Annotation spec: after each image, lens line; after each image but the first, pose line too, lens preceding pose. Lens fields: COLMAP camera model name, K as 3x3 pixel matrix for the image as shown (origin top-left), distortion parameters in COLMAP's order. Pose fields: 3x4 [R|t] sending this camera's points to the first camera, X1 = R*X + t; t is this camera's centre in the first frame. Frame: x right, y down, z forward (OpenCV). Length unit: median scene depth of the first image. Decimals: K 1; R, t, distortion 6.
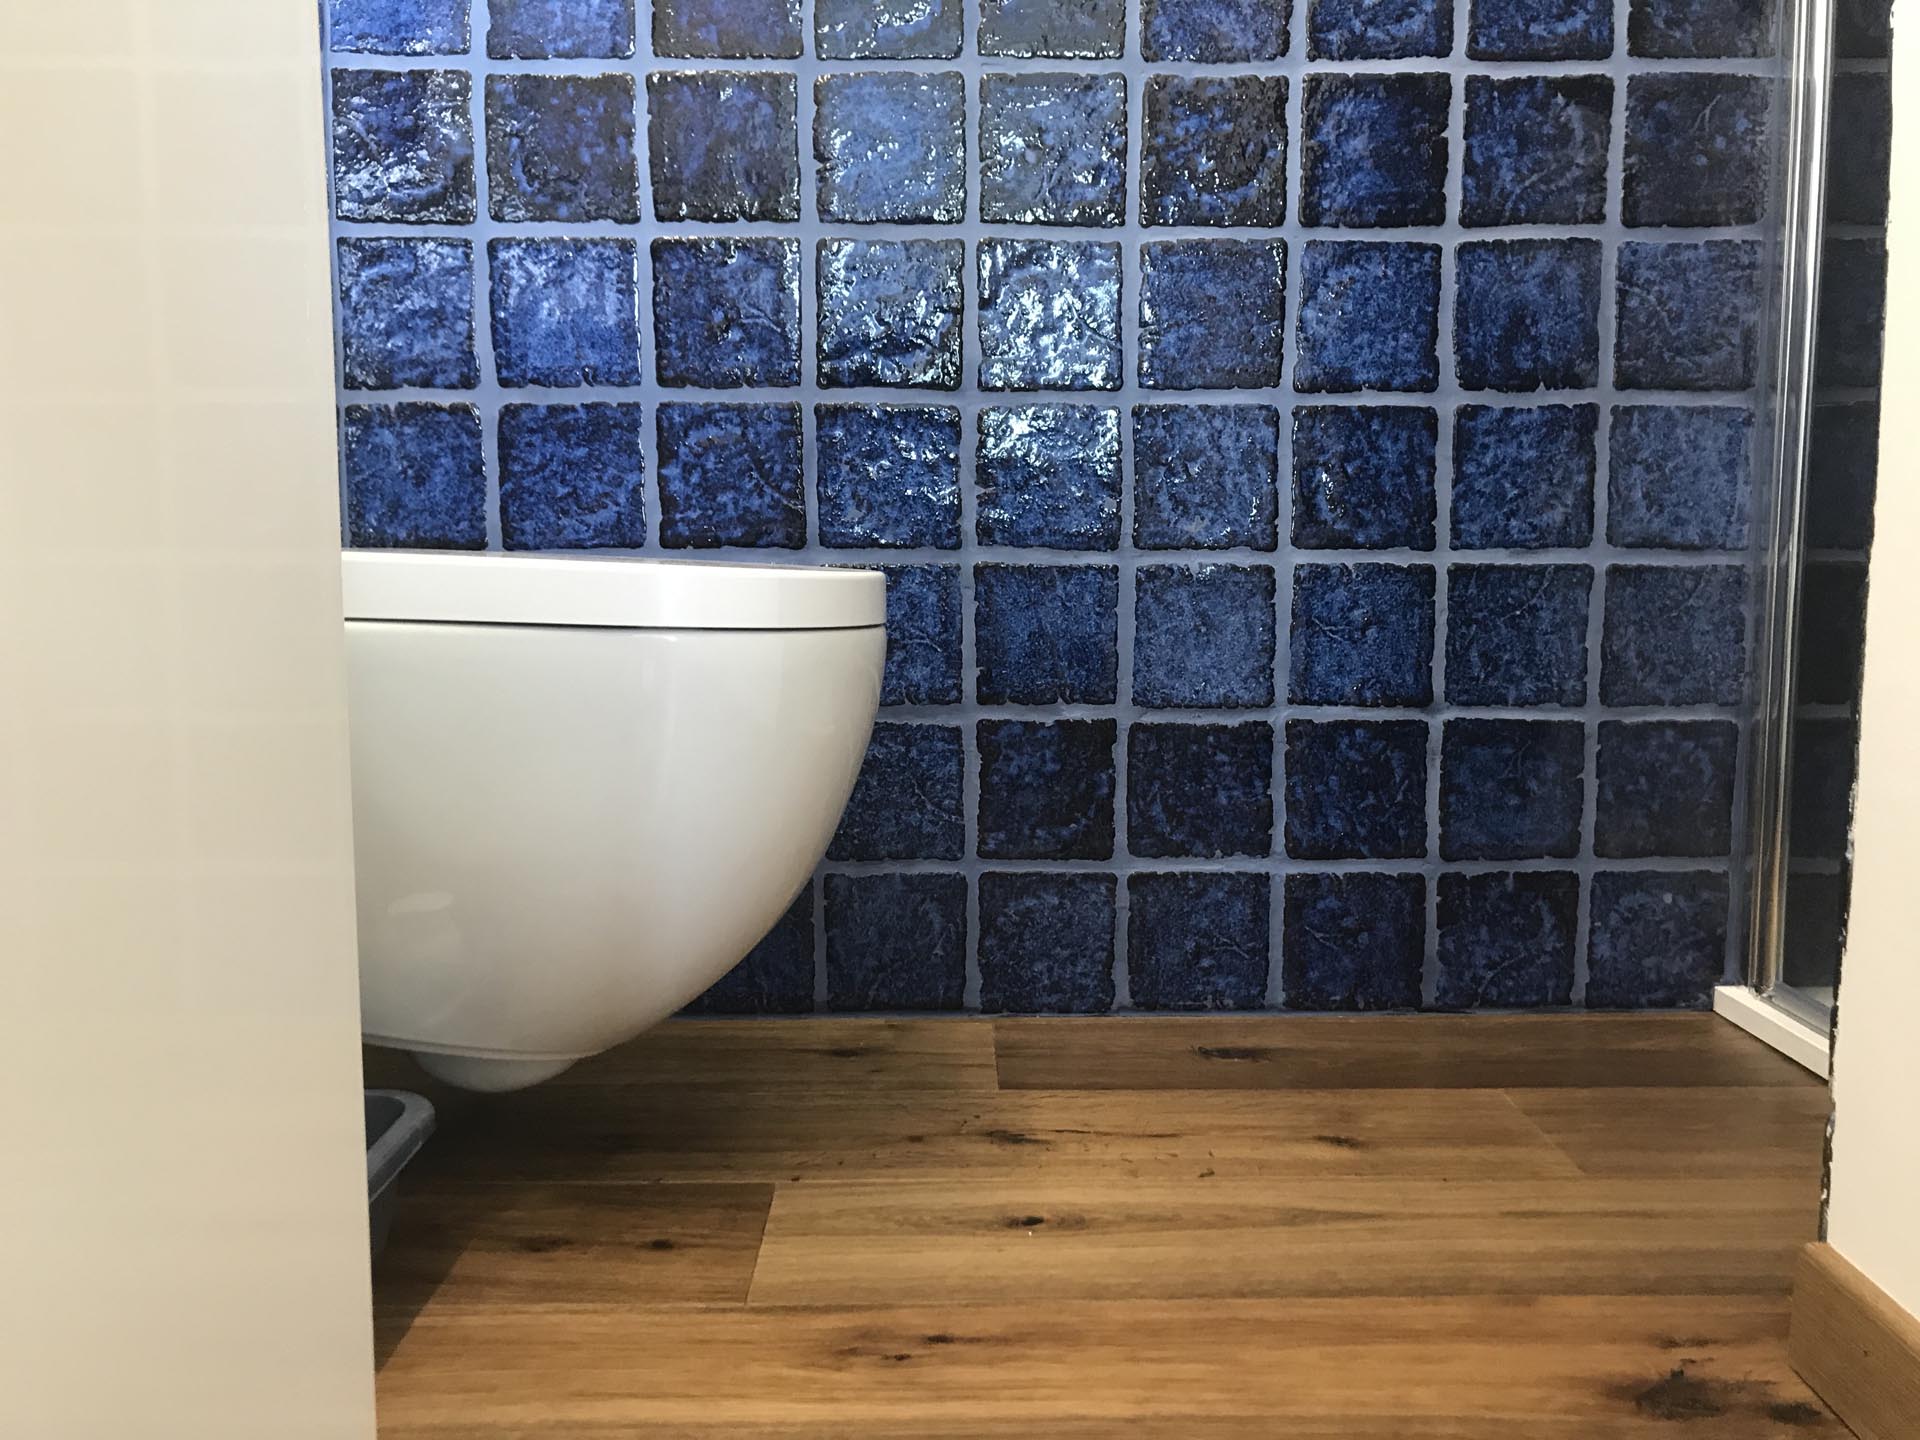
lens RADIAL K [[1587.5, 0, 954.9], [0, 1587.5, 707.0], [0, 0, 1]] dist [0.136909, -0.409644]
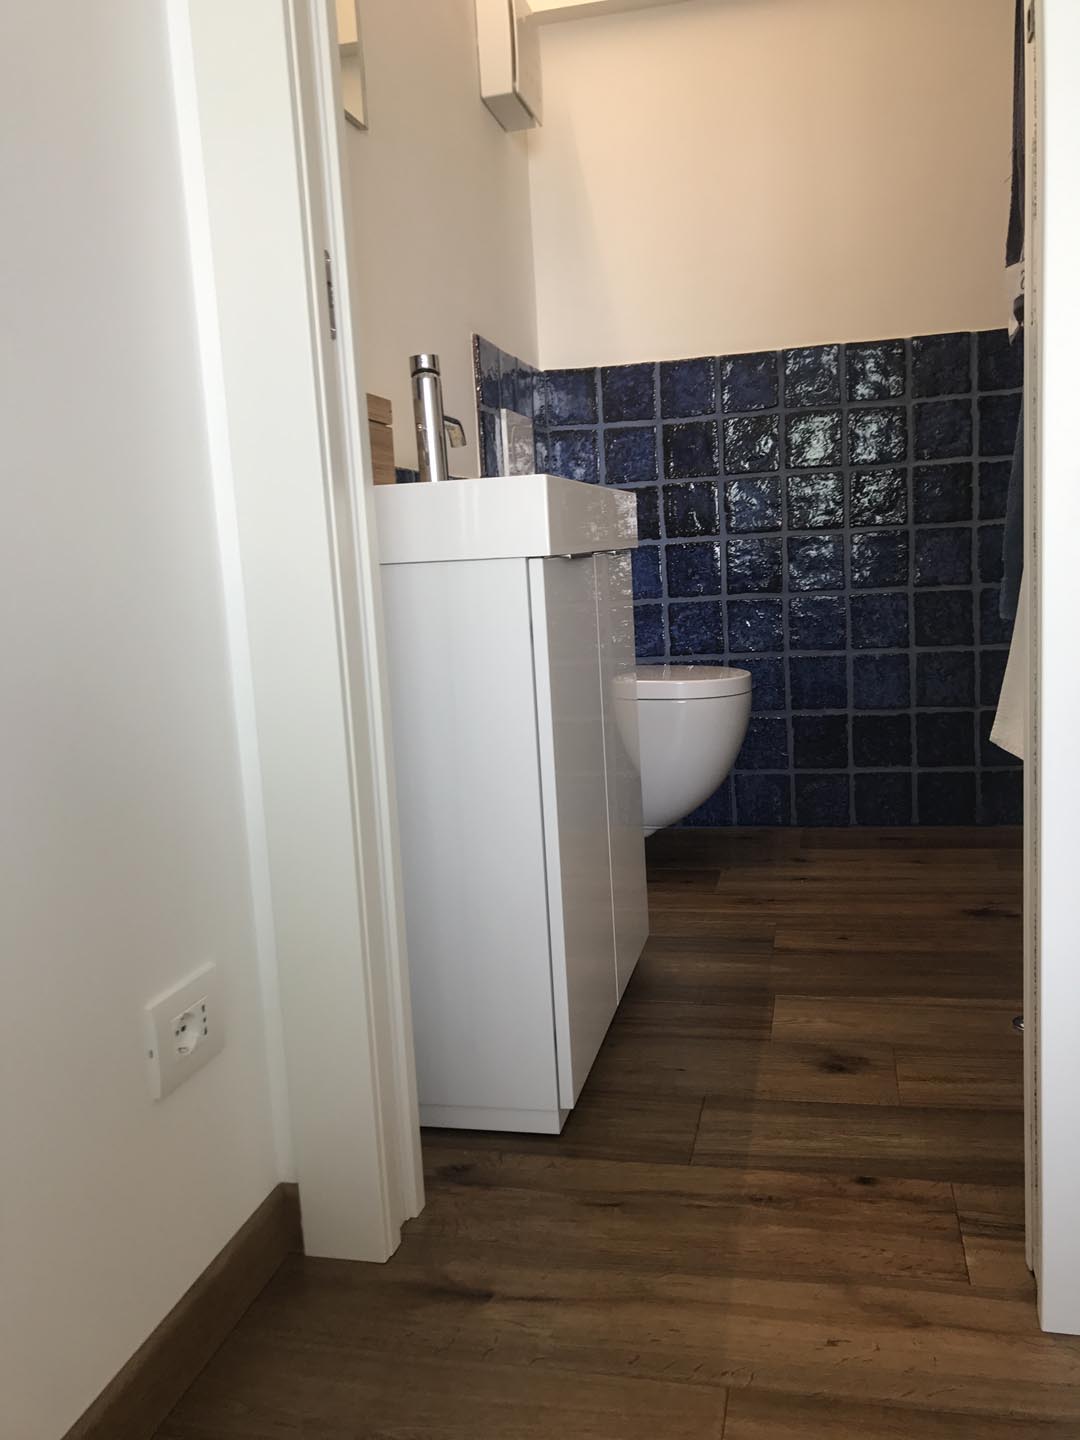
lens RADIAL K [[1190.6, 0, 539.2], [0, 1190.6, 728.5], [0, 0, 1]] dist [0.136909, -0.409644]
pose [[0.969100, -0.022512, -0.245639, 0.095646], [0.033544, 0.998603, 0.040820, -0.065914], [0.244376, -0.047799, 0.968502, -1.028586]]
